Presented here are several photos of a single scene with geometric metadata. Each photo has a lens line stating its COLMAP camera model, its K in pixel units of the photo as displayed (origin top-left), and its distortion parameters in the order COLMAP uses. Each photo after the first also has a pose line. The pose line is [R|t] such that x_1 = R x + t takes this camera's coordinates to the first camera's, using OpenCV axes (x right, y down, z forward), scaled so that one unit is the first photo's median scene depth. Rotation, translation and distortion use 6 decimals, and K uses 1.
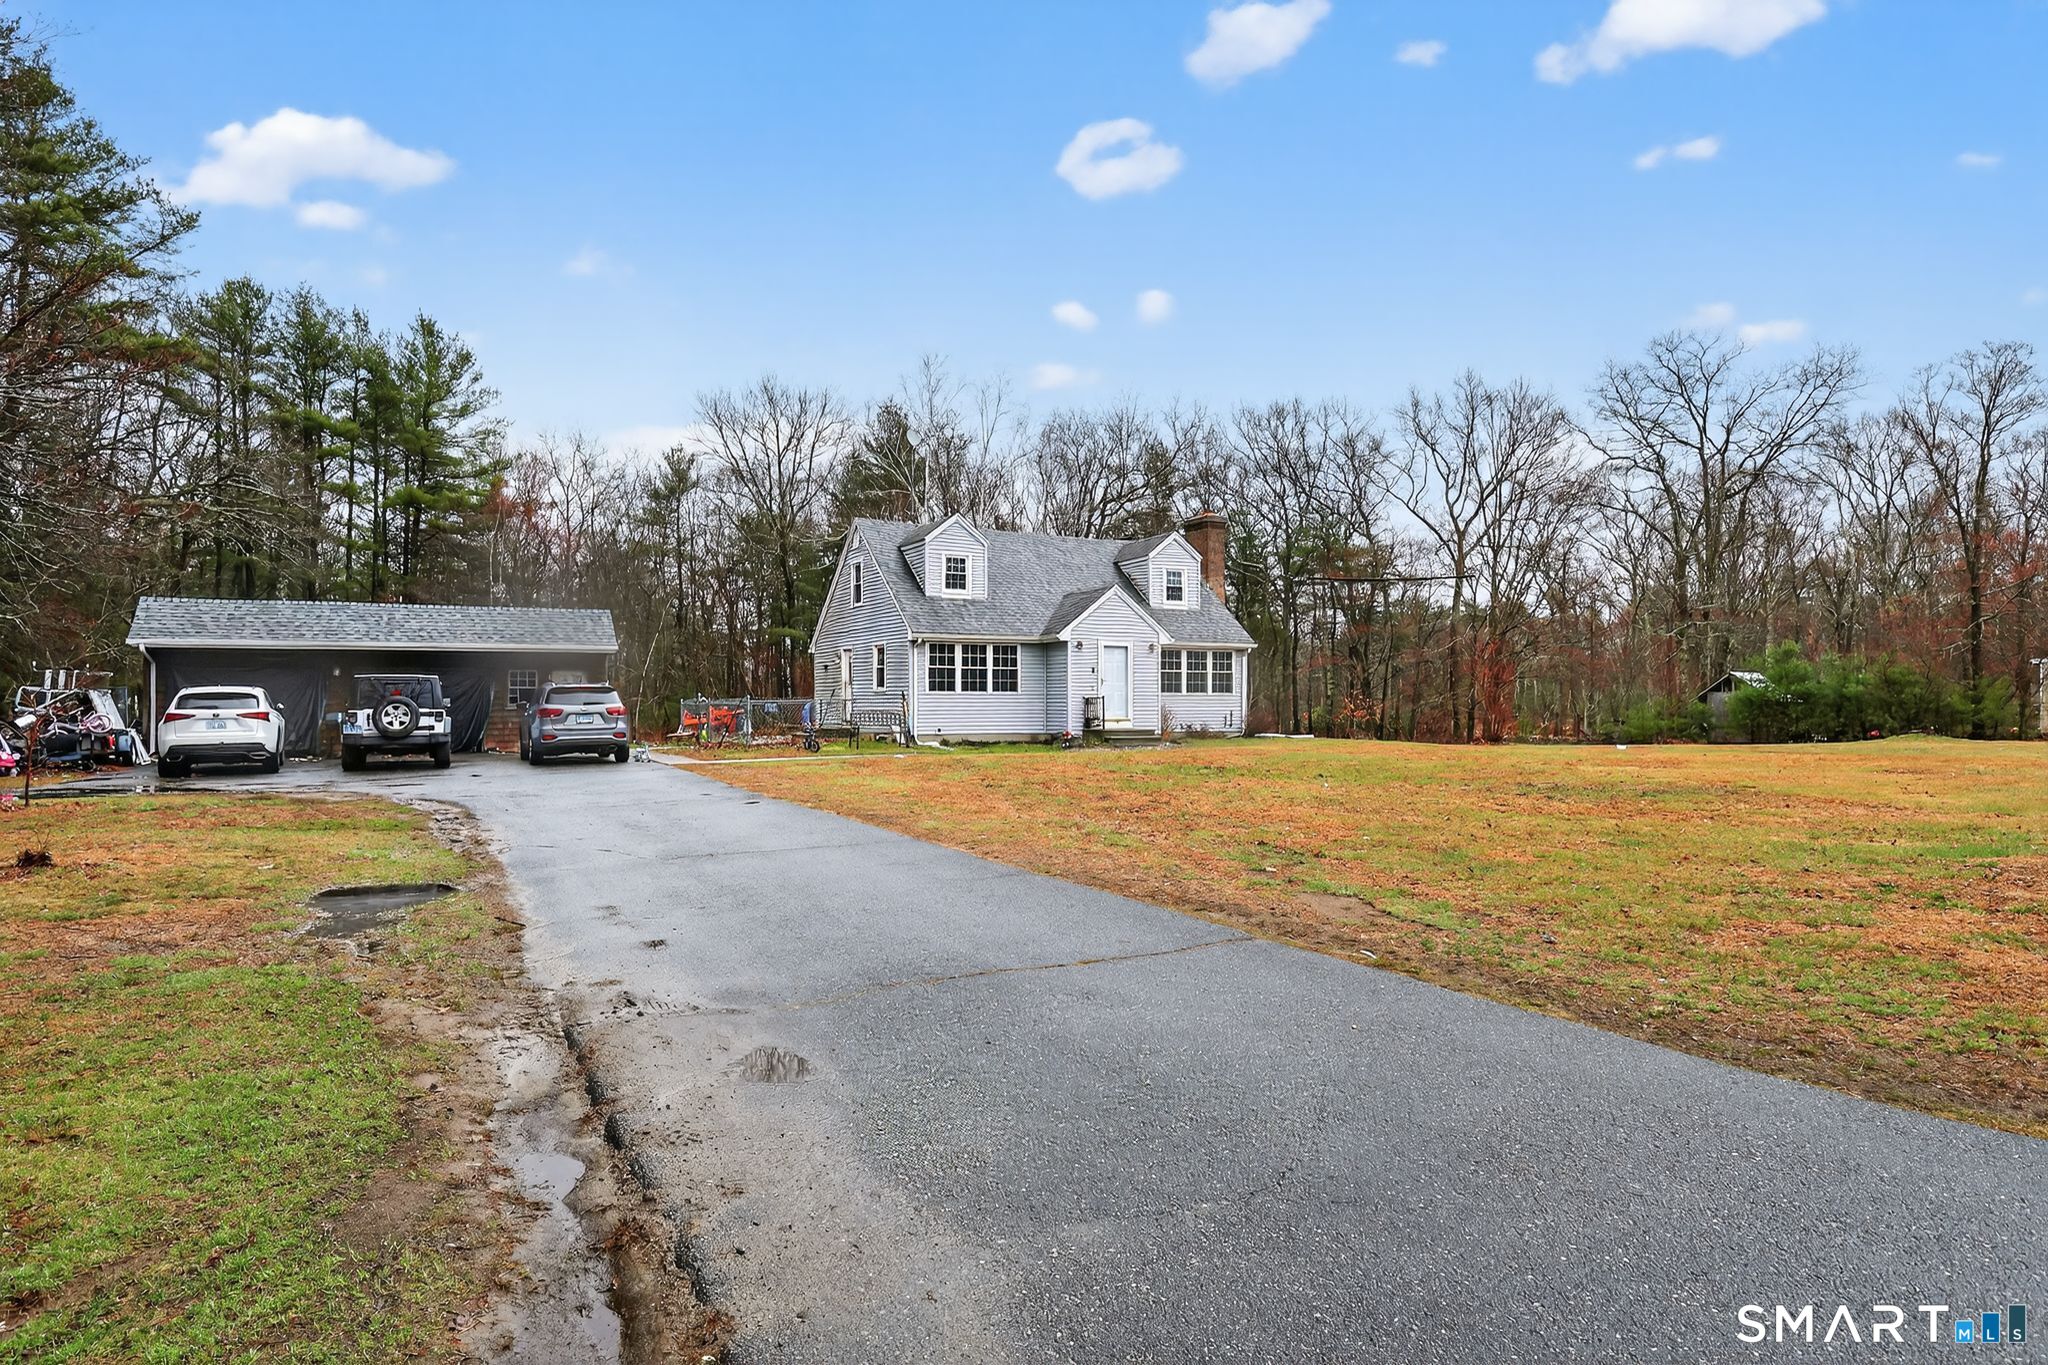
lens RADIAL K [[971.1, 0, 1075.6], [0, 971.1, 686.1], [0, 0, 1]] dist [0.003631, 0.000639]
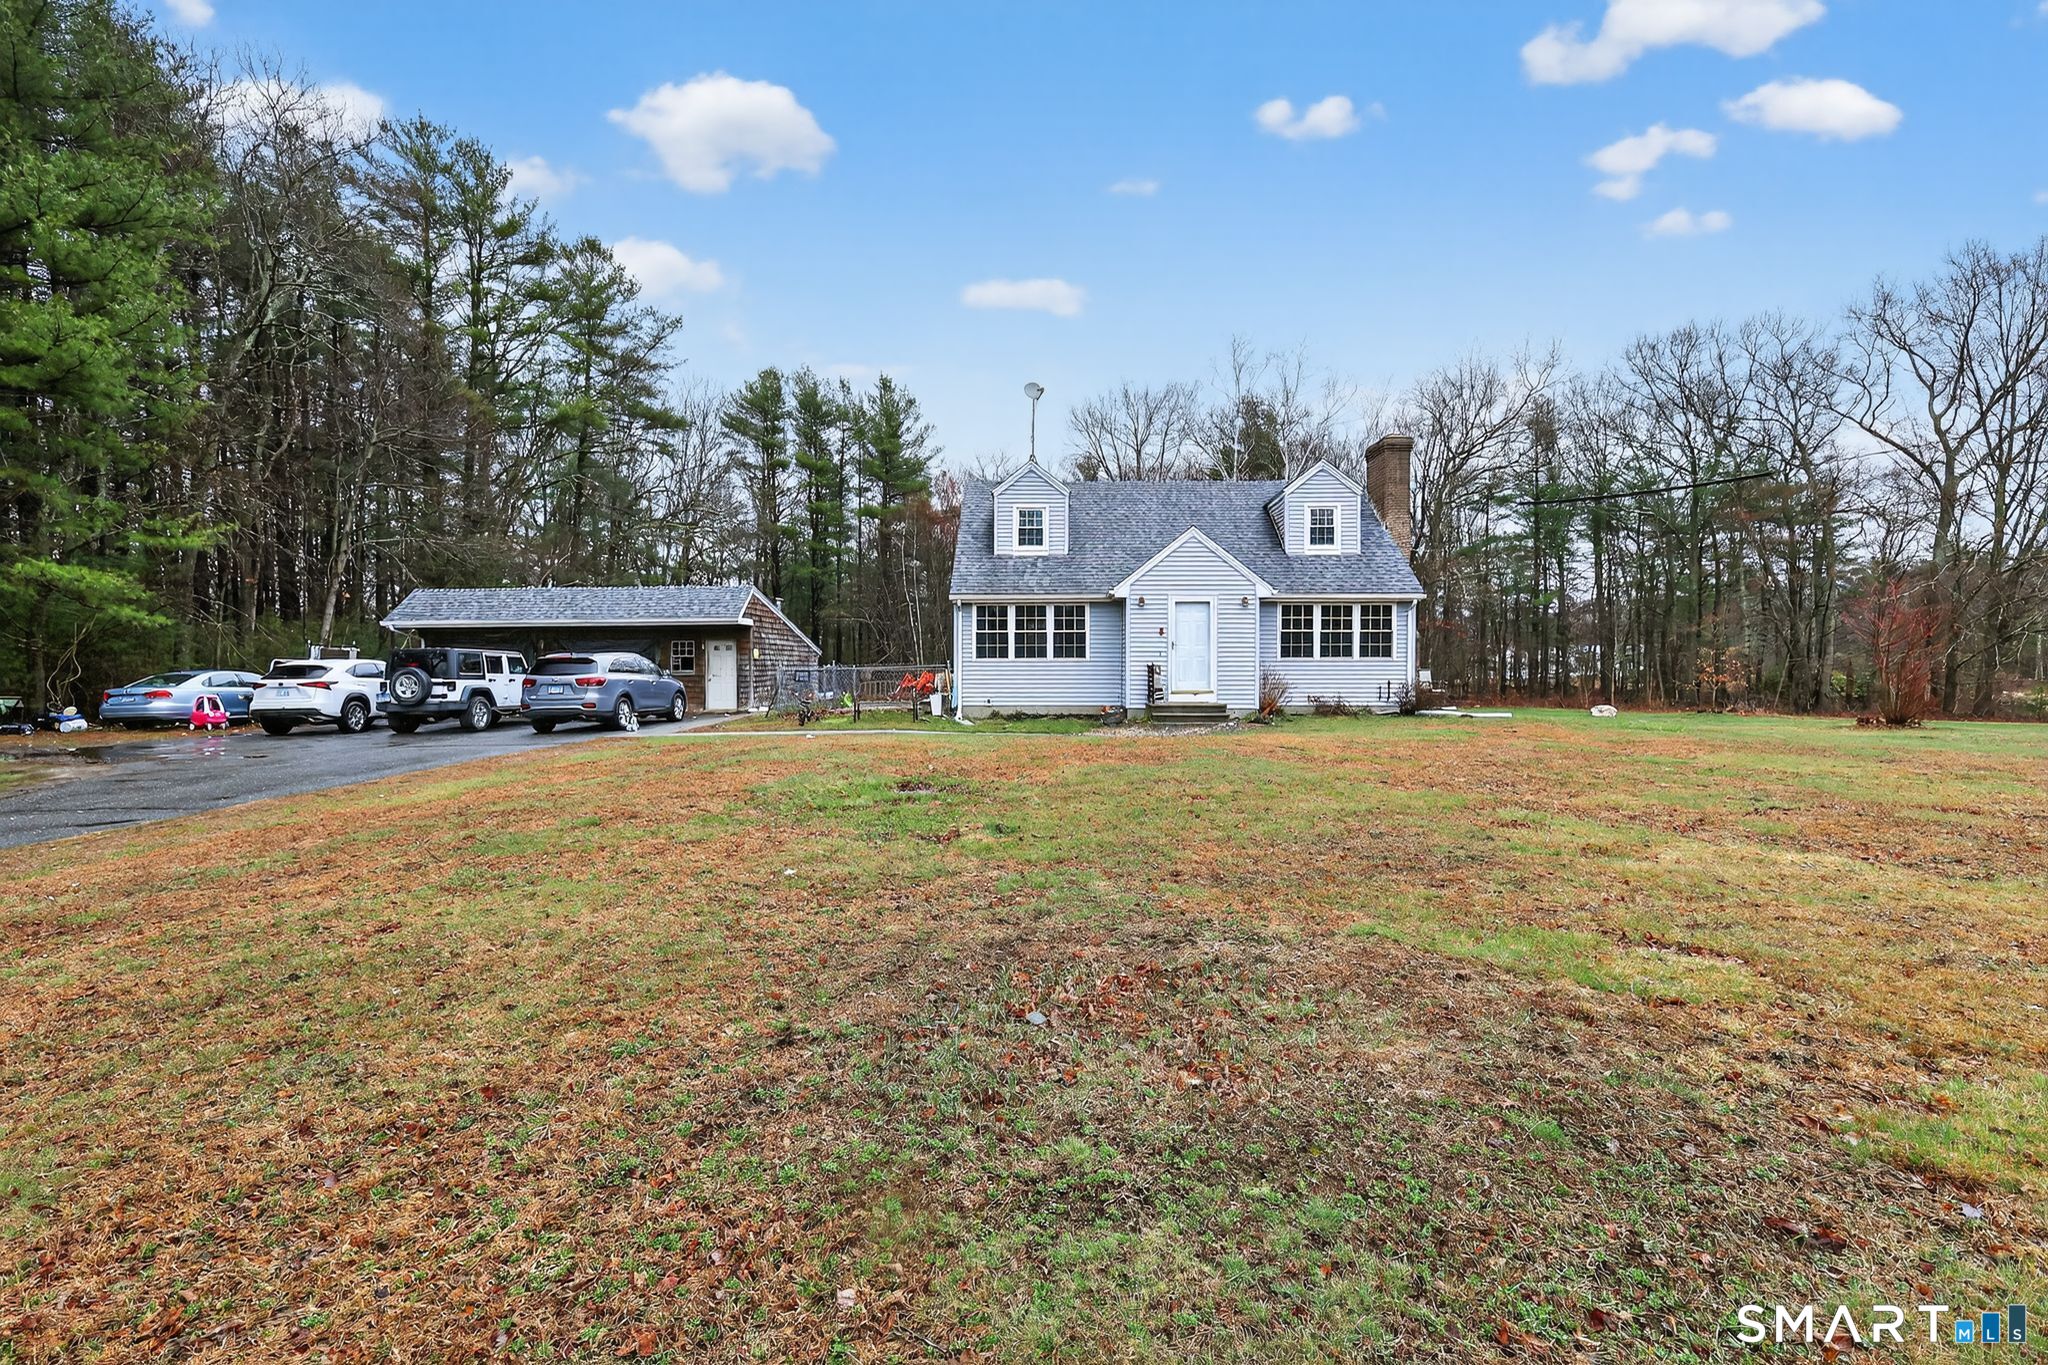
lens RADIAL K [[786.3, 0, 1098.1], [0, 786.3, 685.2], [0, 0, 1]] dist [-0.000177, -0.000004]
pose [[0.891885, 0.014964, -0.452015, 0.258283], [0.009081, 0.998658, 0.050978, -0.005359], [0.452171, -0.049571, 0.890553, 0.347052]]
